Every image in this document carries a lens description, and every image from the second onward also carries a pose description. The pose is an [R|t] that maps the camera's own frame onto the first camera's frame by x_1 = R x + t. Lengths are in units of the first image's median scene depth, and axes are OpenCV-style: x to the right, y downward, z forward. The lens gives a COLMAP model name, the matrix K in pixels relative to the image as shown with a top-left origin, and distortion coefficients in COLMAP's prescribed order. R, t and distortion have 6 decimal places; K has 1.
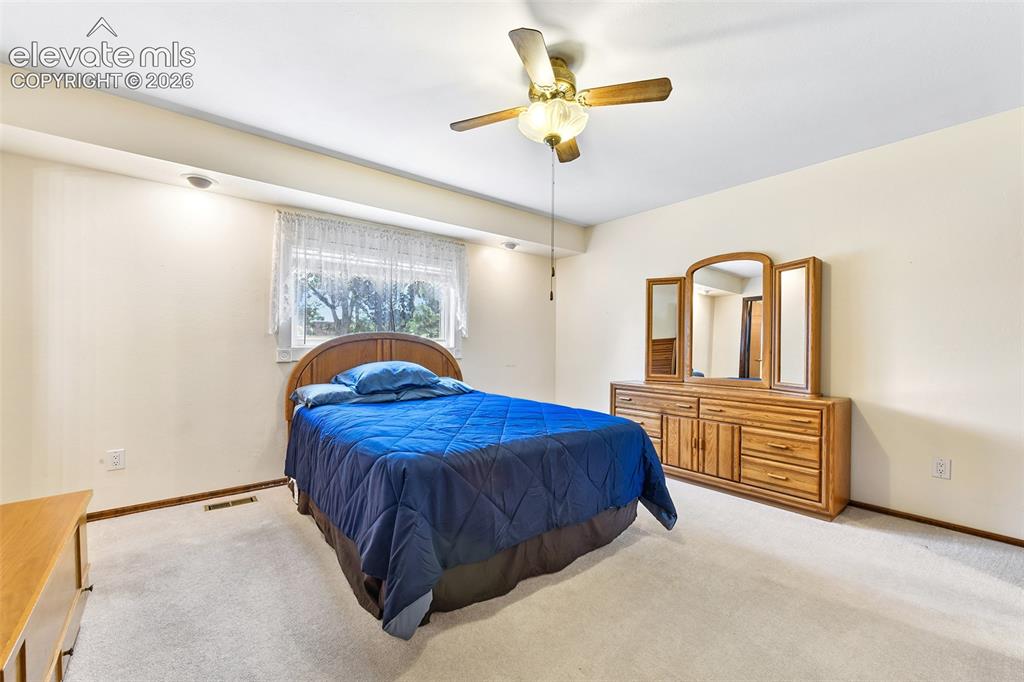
lens RADIAL K [[409.2, 0, 515.0], [0, 409.2, 344.8], [0, 0, 1]] dist [0.003299, -0.001445]
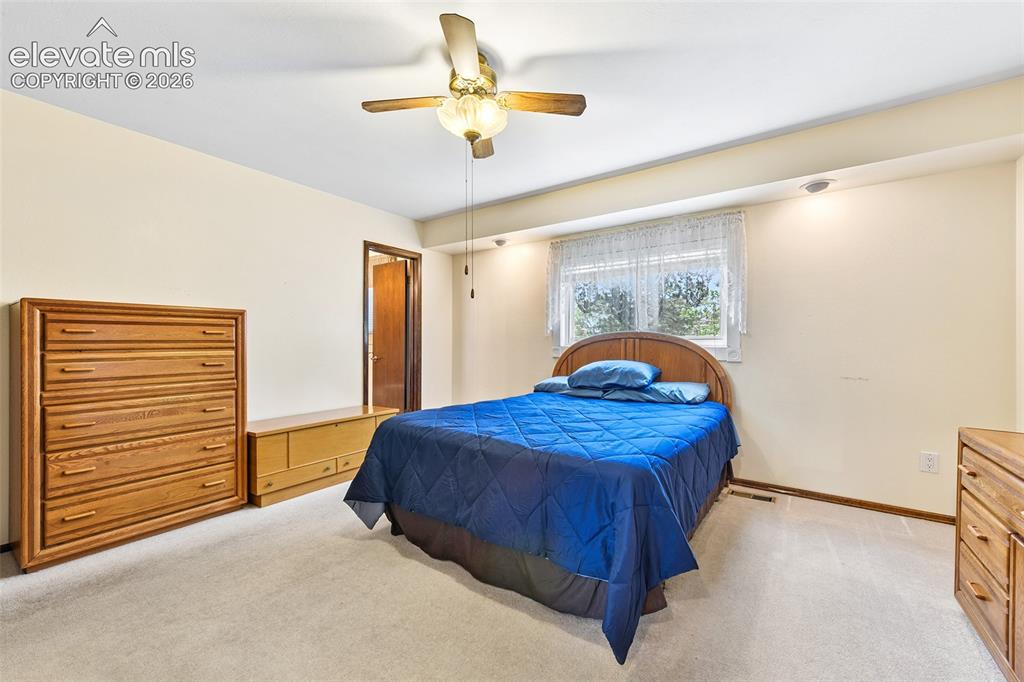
lens RADIAL K [[409.2, 0, 517.9], [0, 409.2, 336.9], [0, 0, 1]] dist [0.003299, -0.001445]
pose [[0.267504, -0.020019, -0.963349, 0.581037], [-0.000482, 0.999781, -0.020910, 0.003935], [0.963557, 0.006058, 0.267436, 0.474919]]
